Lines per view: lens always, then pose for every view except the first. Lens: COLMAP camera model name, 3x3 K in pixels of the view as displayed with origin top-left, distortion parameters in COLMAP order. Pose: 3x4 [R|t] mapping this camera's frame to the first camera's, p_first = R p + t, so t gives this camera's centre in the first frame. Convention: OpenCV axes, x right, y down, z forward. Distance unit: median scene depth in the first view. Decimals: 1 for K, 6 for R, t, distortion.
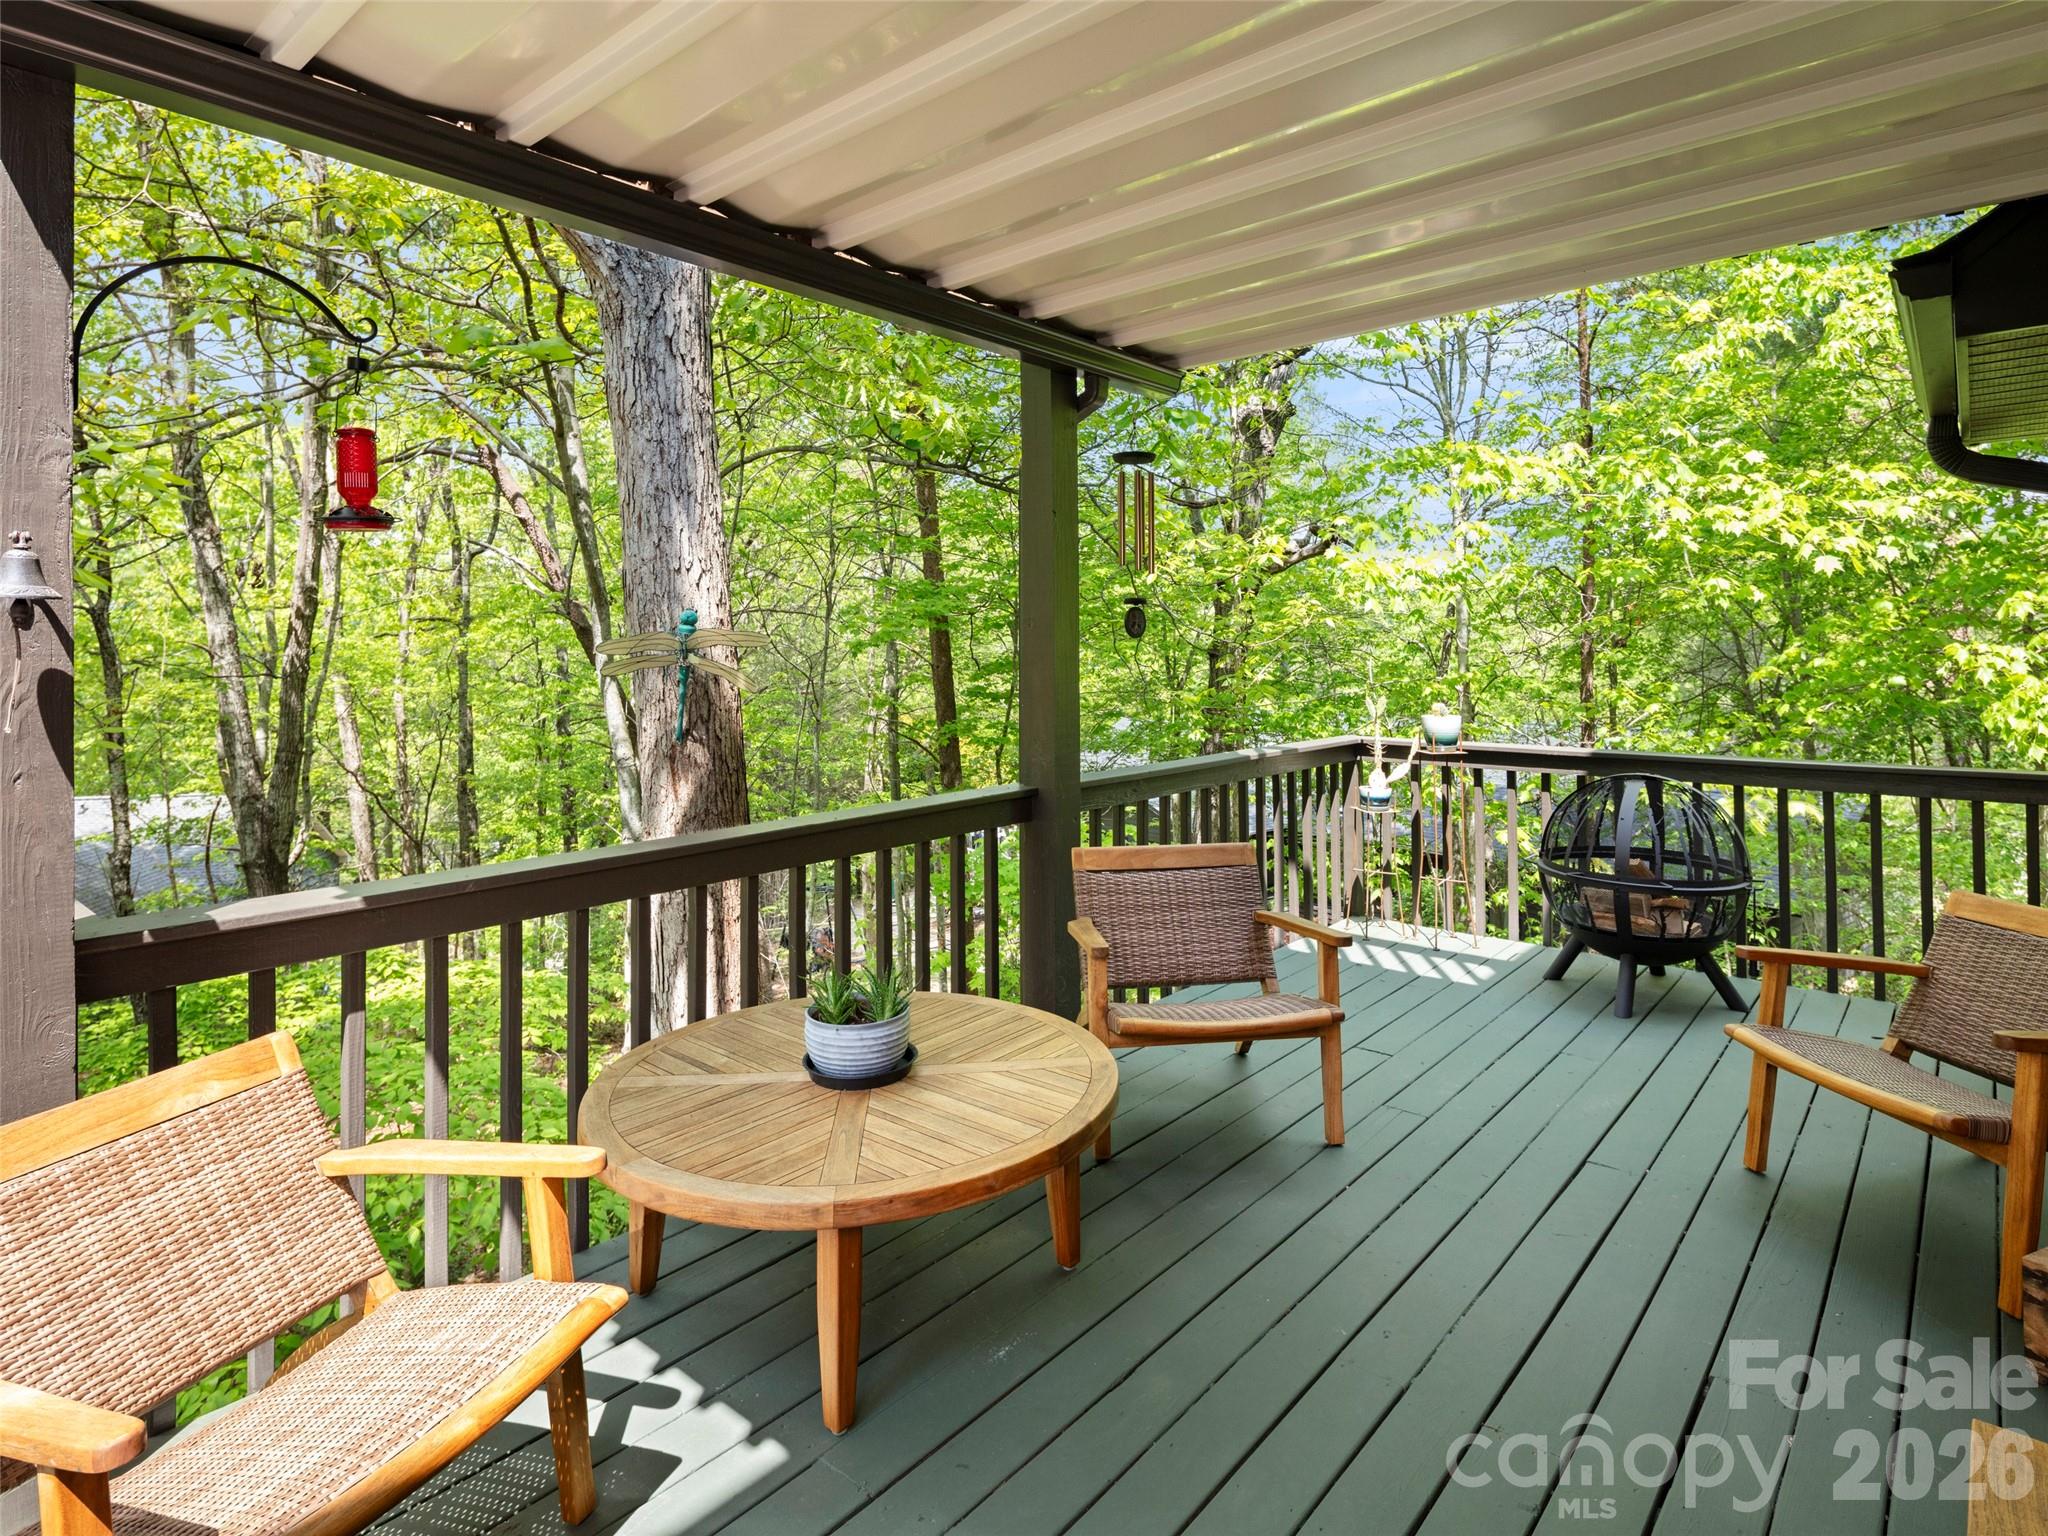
lens RADIAL K [[1112.1, 0, 1019.7], [0, 1112.1, 663.0], [0, 0, 1]] dist [0.003207, -0.000414]
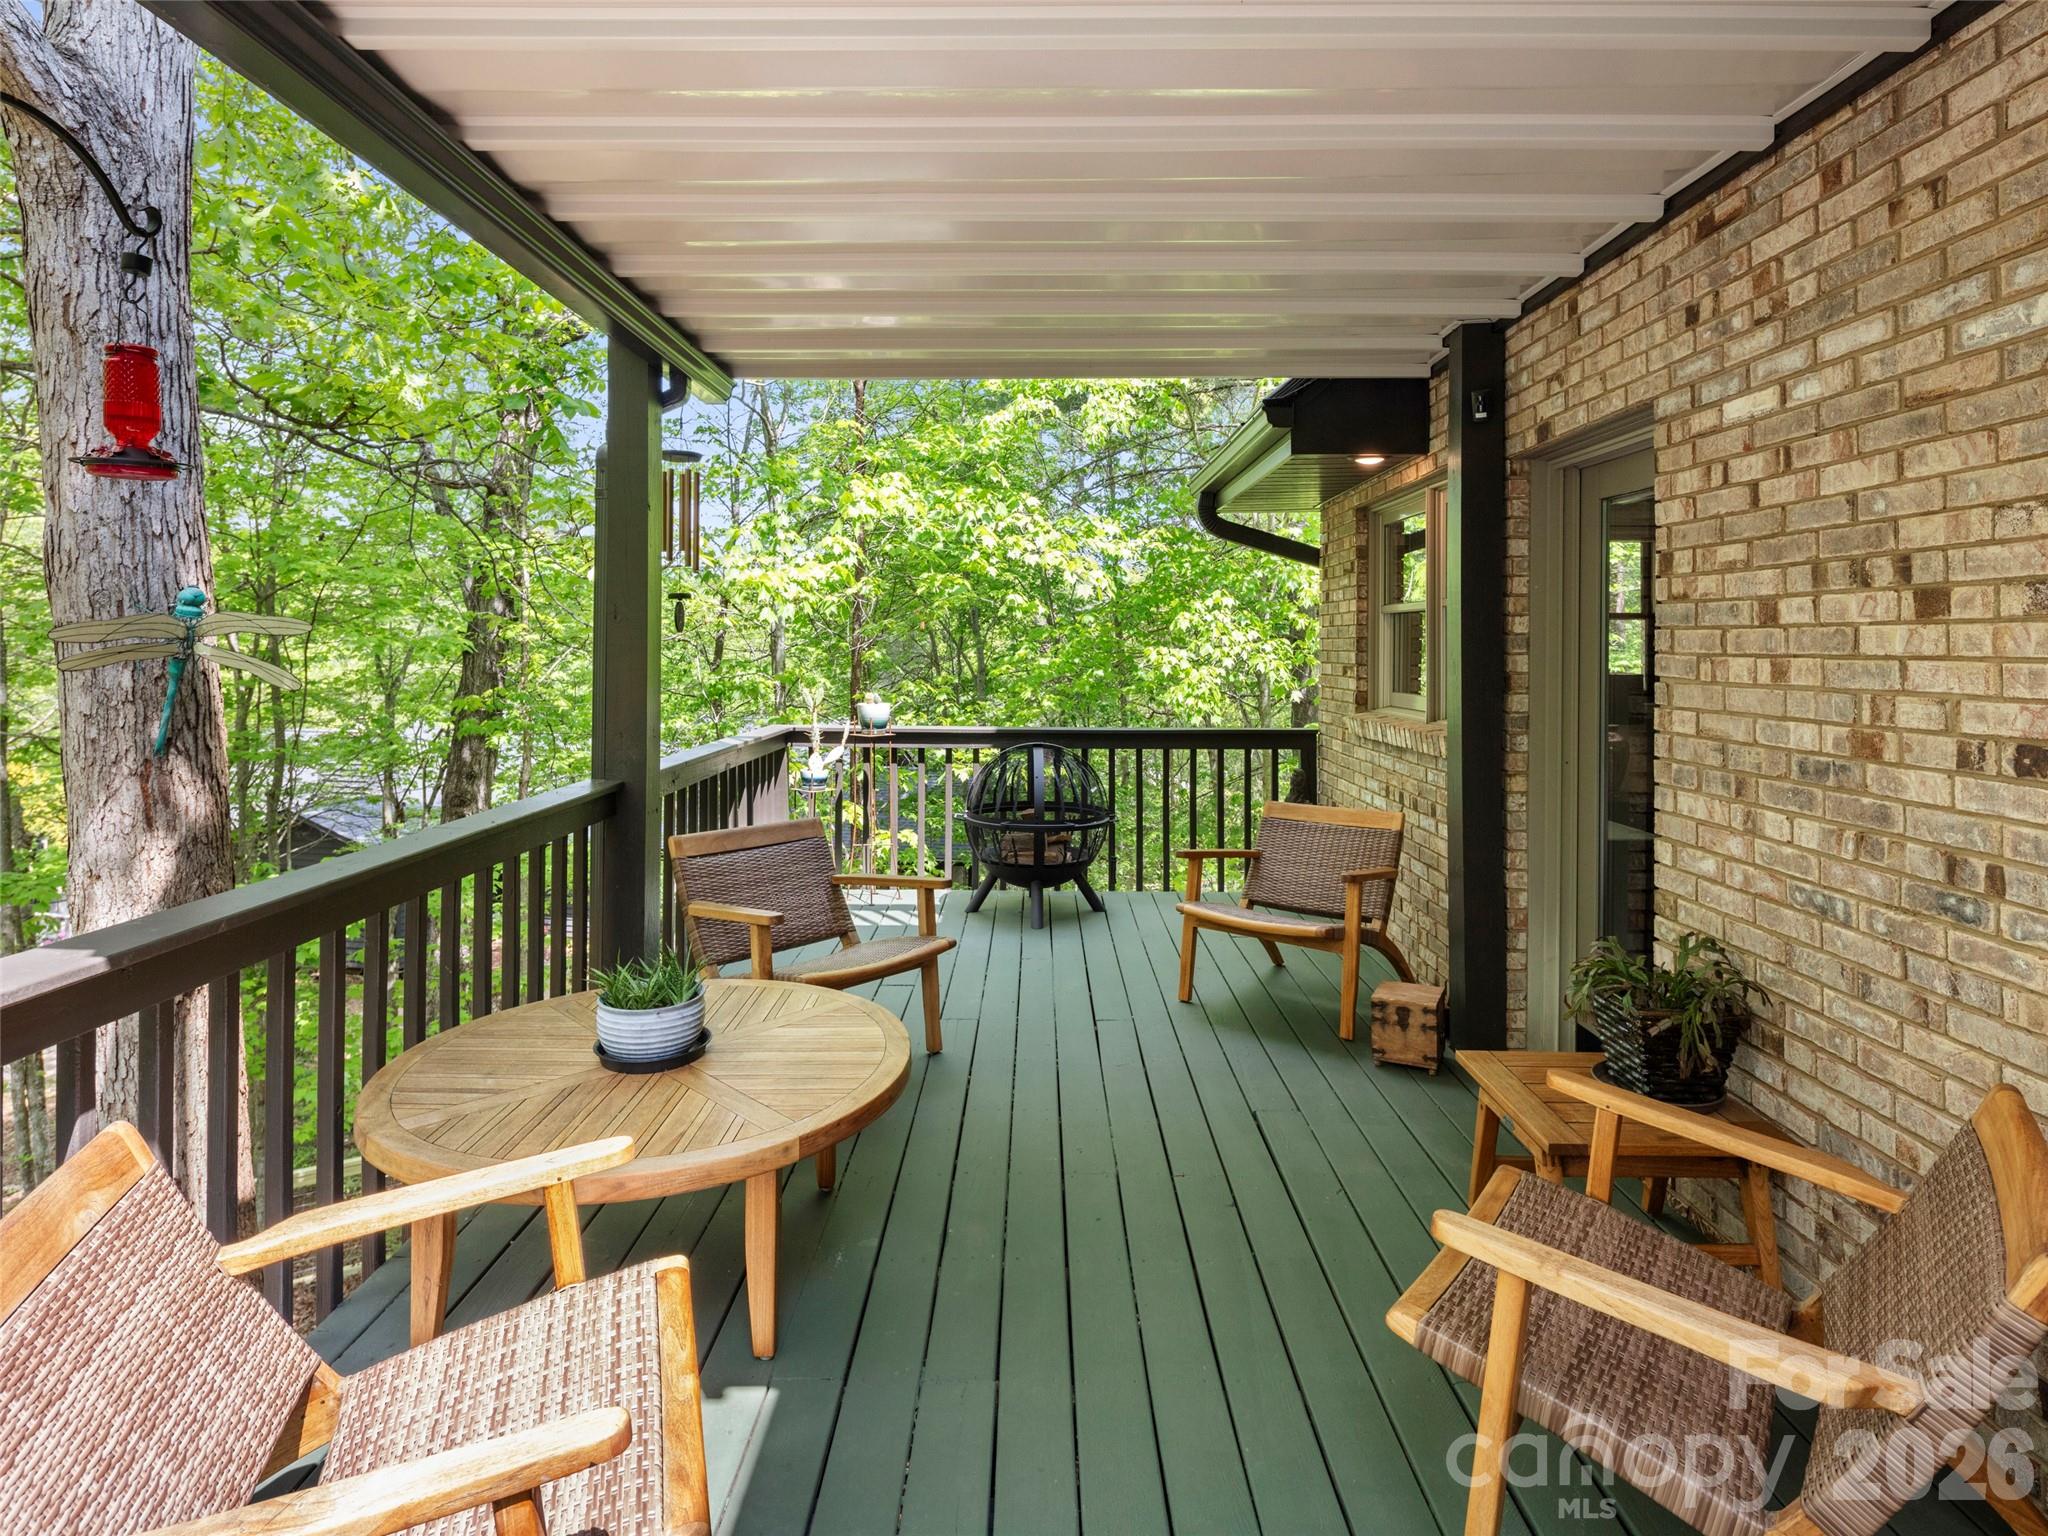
lens RADIAL K [[1138.1, 0, 1014.0], [0, 1138.1, 653.1], [0, 0, 1]] dist [-0.000538, -0.001289]
pose [[0.761814, 0.007718, 0.647750, -0.340519], [-0.002187, 0.999954, -0.009342, 0.006515], [-0.647792, 0.005700, 0.761796, -0.000843]]
